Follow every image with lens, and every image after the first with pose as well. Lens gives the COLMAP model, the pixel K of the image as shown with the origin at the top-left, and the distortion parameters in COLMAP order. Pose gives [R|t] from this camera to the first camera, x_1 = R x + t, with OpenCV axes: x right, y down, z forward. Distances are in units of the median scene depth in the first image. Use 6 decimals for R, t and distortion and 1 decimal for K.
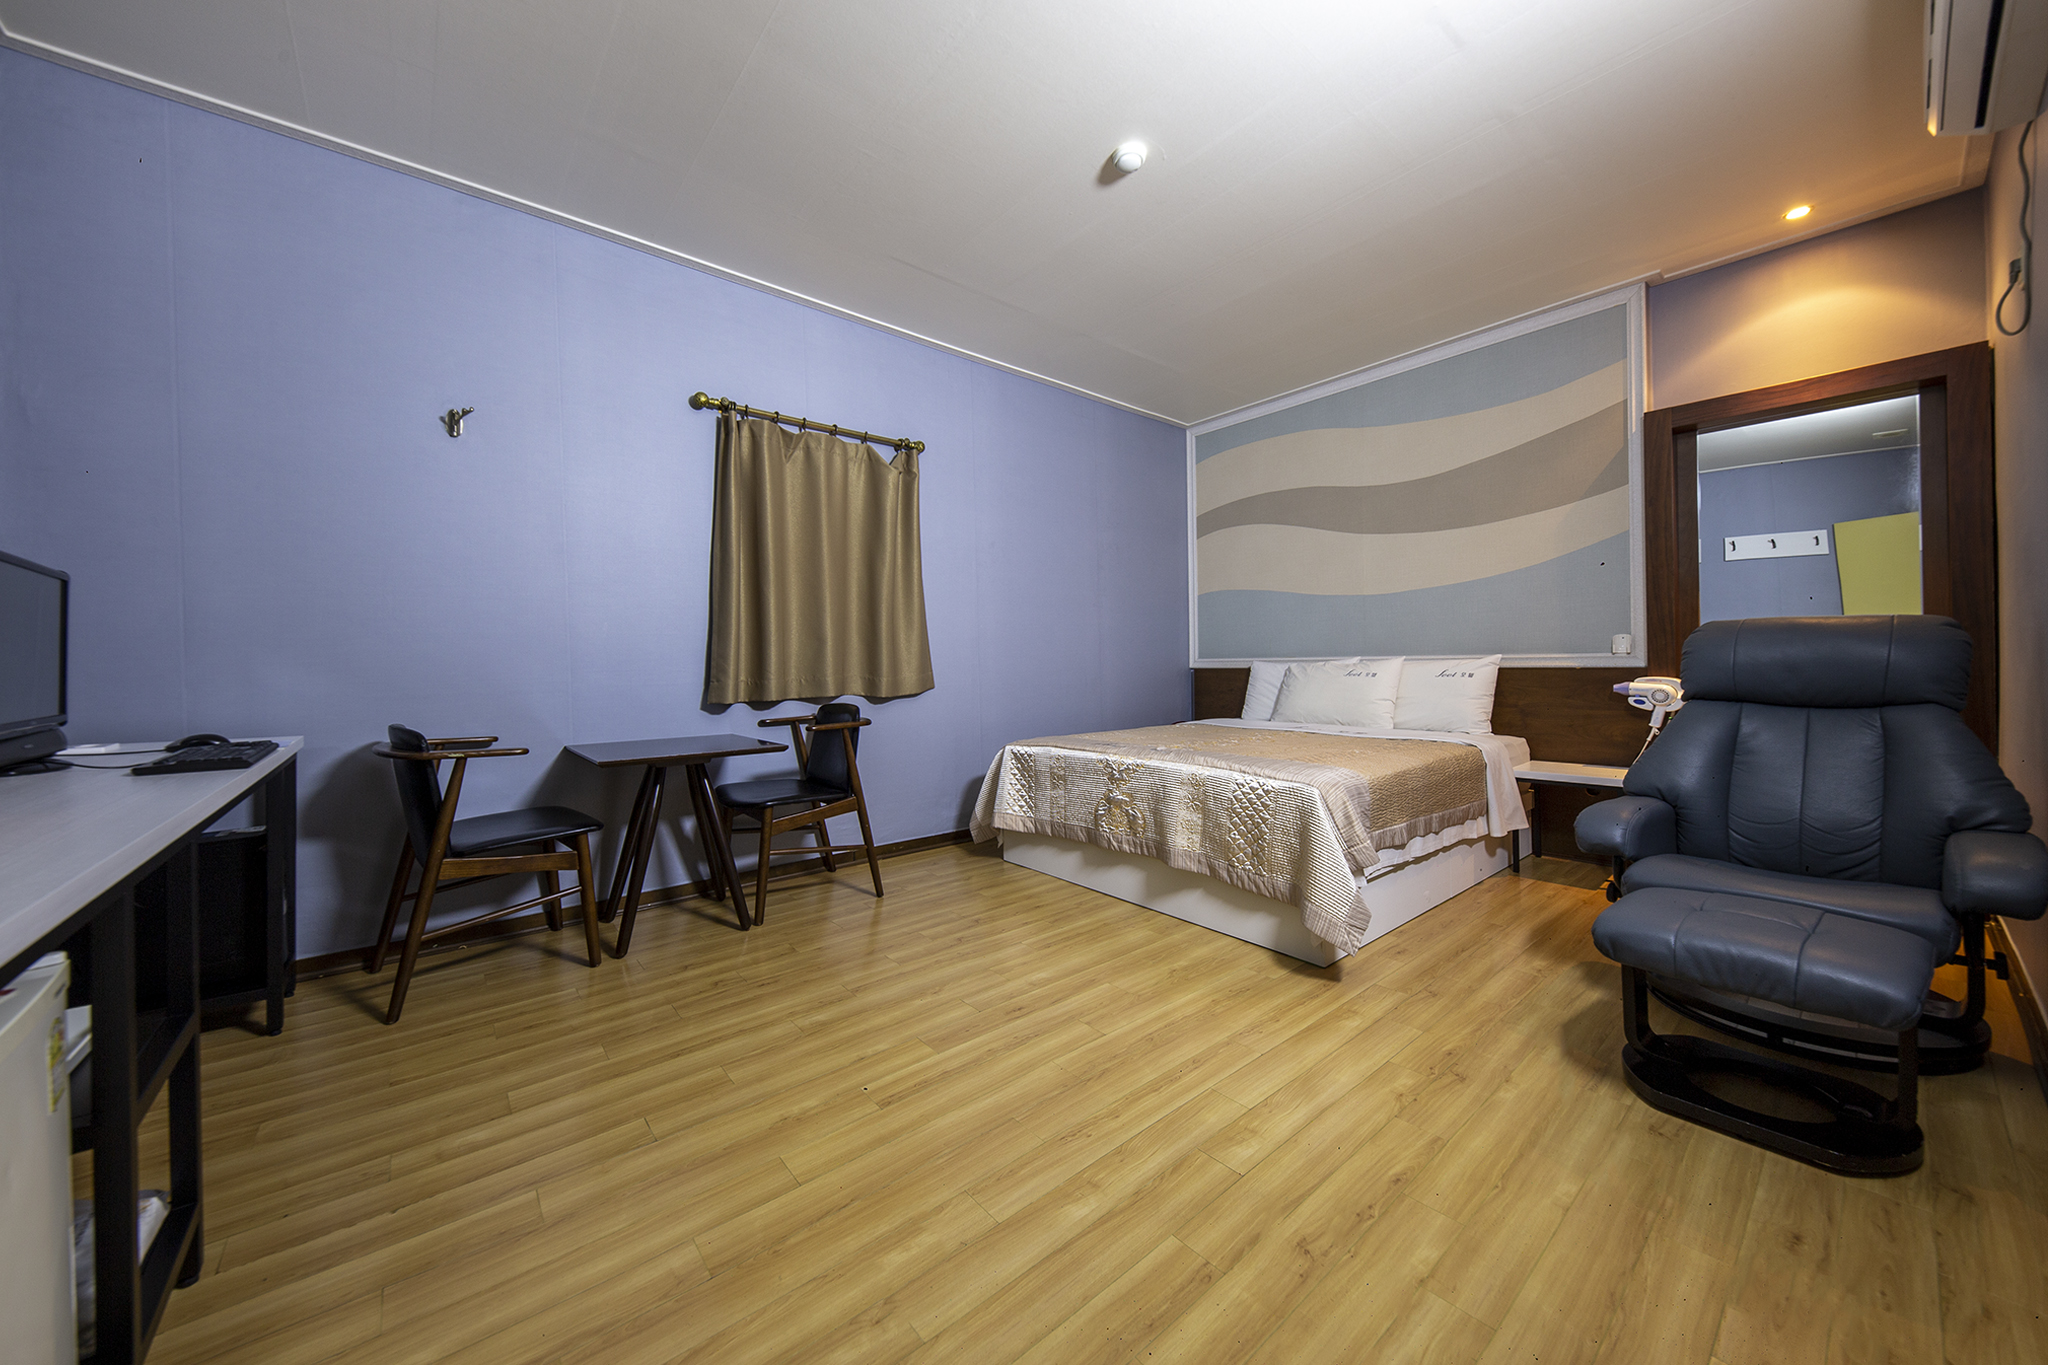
lens RADIAL K [[707.9, 0, 1022.0], [0, 707.9, 669.2], [0, 0, 1]] dist [-0.000056, -0.000090]
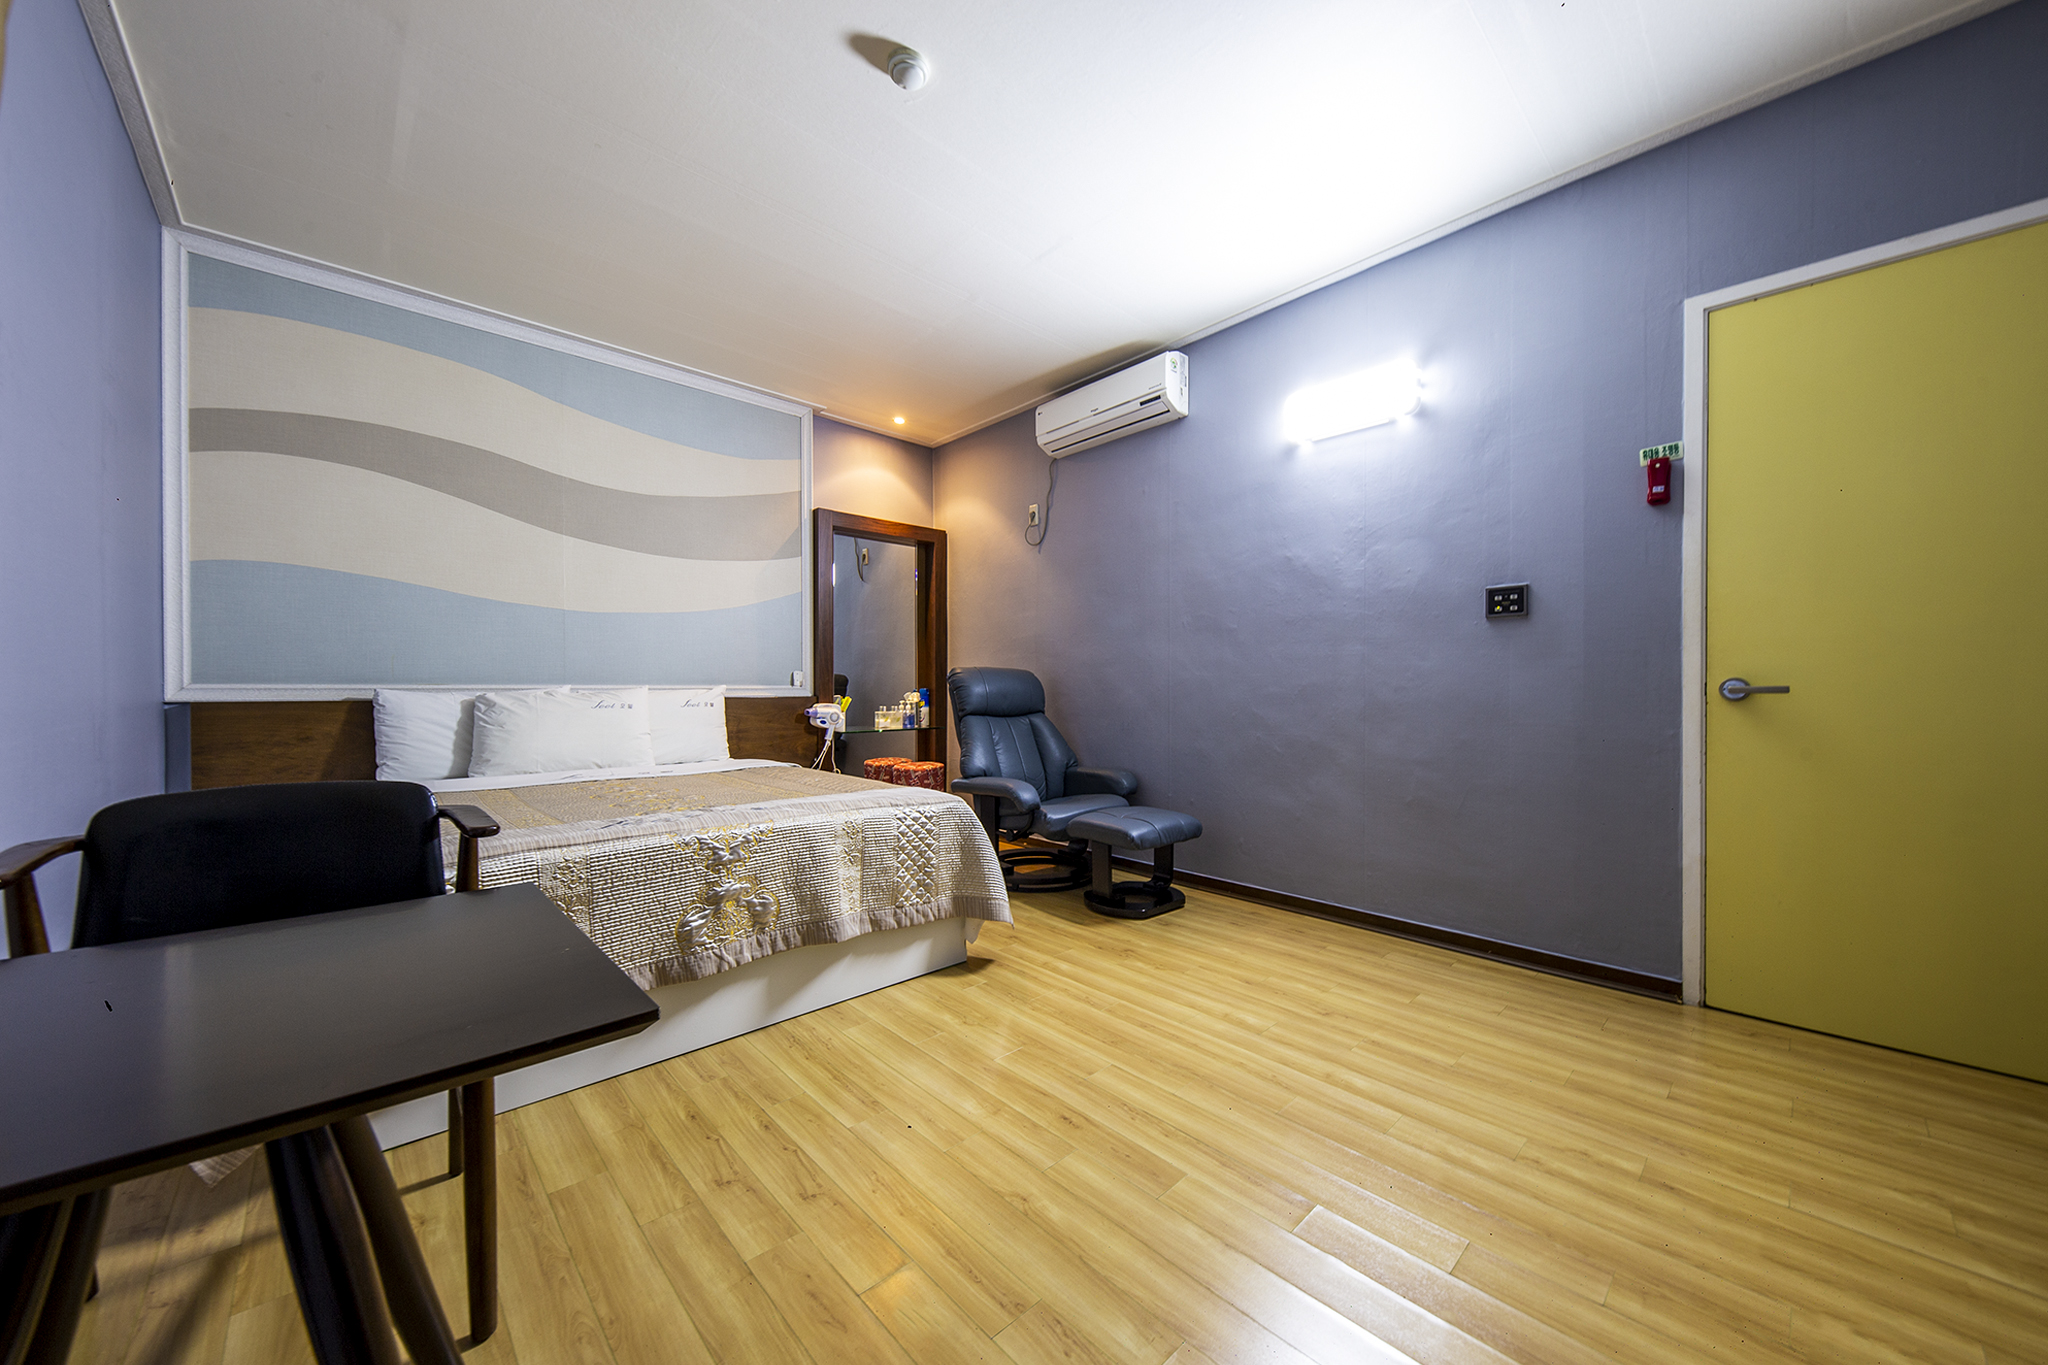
lens RADIAL K [[724.4, 0, 1030.7], [0, 724.4, 694.3], [0, 0, 1]] dist [0.008726, -0.000042]
pose [[-0.058780, 0.003075, 0.998266, -0.628587], [0.009326, 0.999953, -0.002531, 0.000233], [-0.998227, 0.009161, -0.058805, 0.824334]]
